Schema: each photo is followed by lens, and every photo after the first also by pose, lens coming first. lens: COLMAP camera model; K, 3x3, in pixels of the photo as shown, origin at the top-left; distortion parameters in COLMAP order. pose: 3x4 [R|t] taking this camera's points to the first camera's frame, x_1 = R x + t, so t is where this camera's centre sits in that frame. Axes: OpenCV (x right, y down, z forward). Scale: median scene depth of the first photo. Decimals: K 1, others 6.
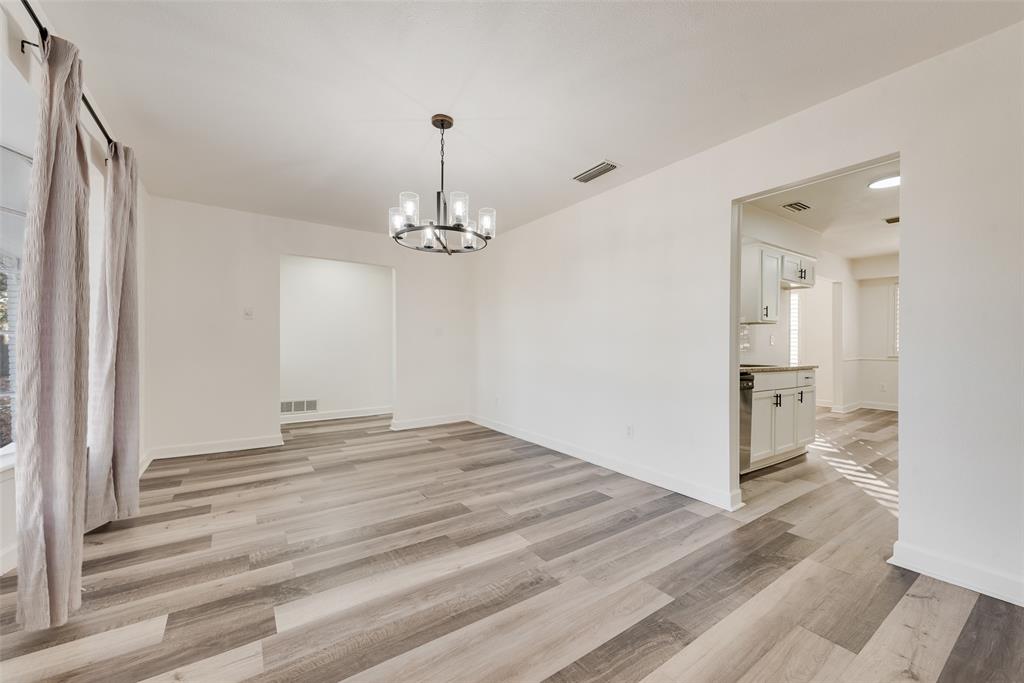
lens RADIAL K [[405.0, 0, 511.2], [0, 405.0, 347.3], [0, 0, 1]] dist [0.017928, -0.004544]
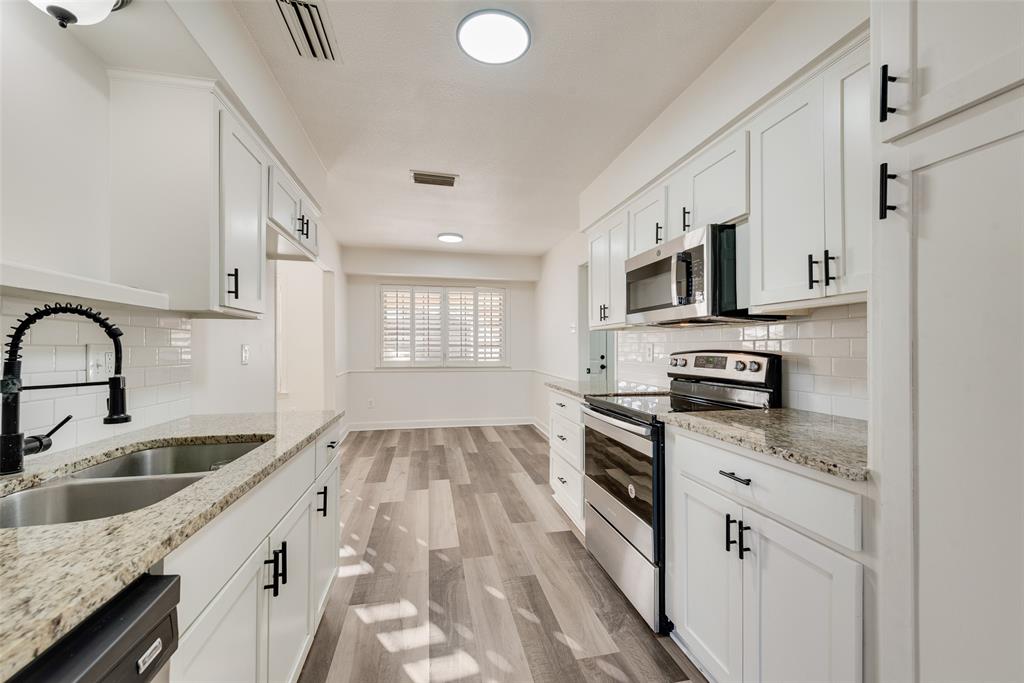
lens RADIAL K [[405.0, 0, 511.2], [0, 405.0, 347.3], [0, 0, 1]] dist [0.017928, -0.004544]
pose [[0.394516, -0.003488, 0.918882, 0.549703], [0.011065, 0.999938, -0.000955, -0.037923], [-0.918822, 0.010544, 0.394531, 0.891777]]
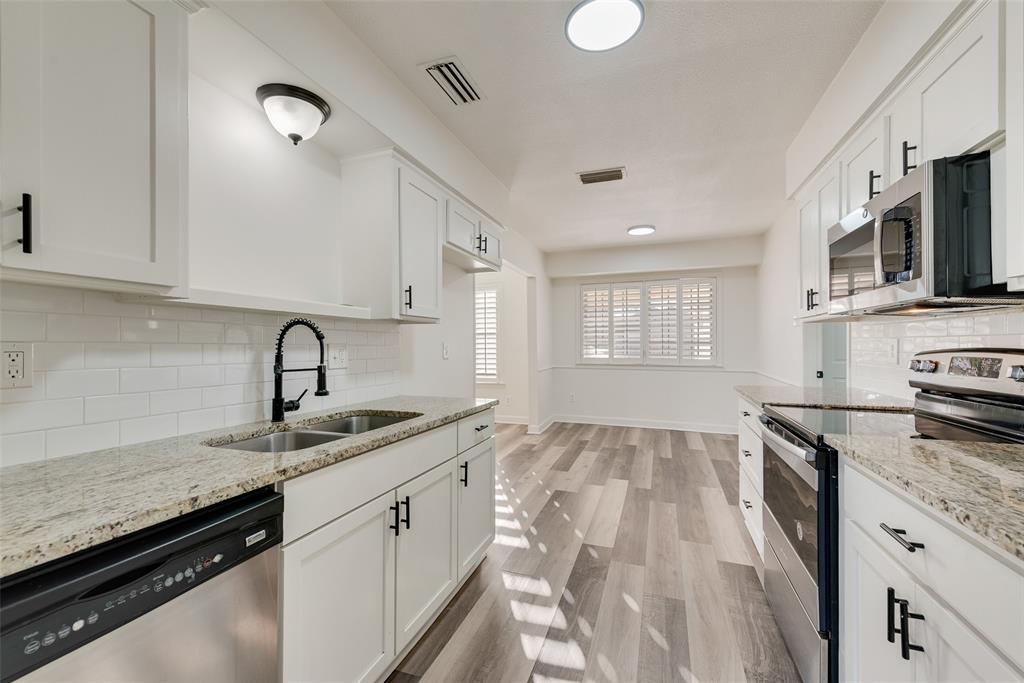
lens RADIAL K [[405.0, 0, 511.2], [0, 405.0, 347.3], [0, 0, 1]] dist [0.017928, -0.004544]
pose [[0.822666, -0.009713, 0.568442, 0.643209], [0.011919, 0.999929, -0.000164, -0.037197], [-0.568400, 0.006910, 0.822724, 0.761543]]
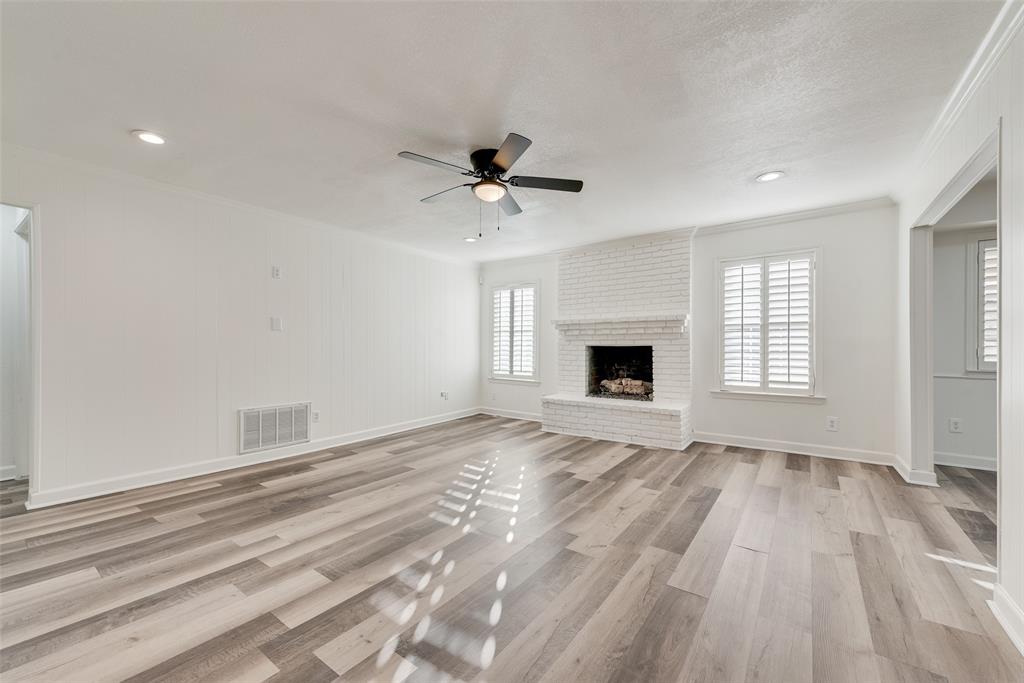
lens RADIAL K [[401.7, 0, 510.9], [0, 401.7, 344.5], [0, 0, 1]] dist [0.011807, -0.004136]
pose [[0.945212, 0.002607, 0.326447, 0.340373], [0.002010, 0.999903, -0.013807, -0.016624], [-0.326452, 0.013707, 0.945115, 1.514414]]
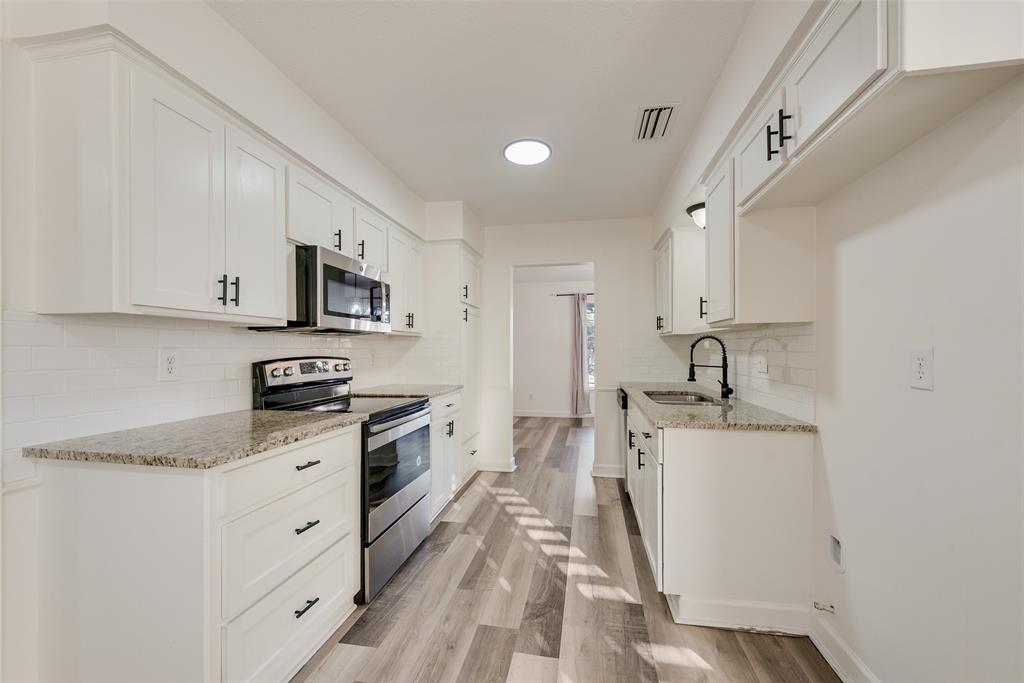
lens RADIAL K [[405.0, 0, 511.2], [0, 405.0, 347.3], [0, 0, 1]] dist [0.017928, -0.004544]
pose [[-0.715867, -0.006157, -0.698209, 1.673209], [-0.006934, 0.999974, -0.001708, -0.049304], [0.698202, 0.003619, -0.715892, 1.722195]]
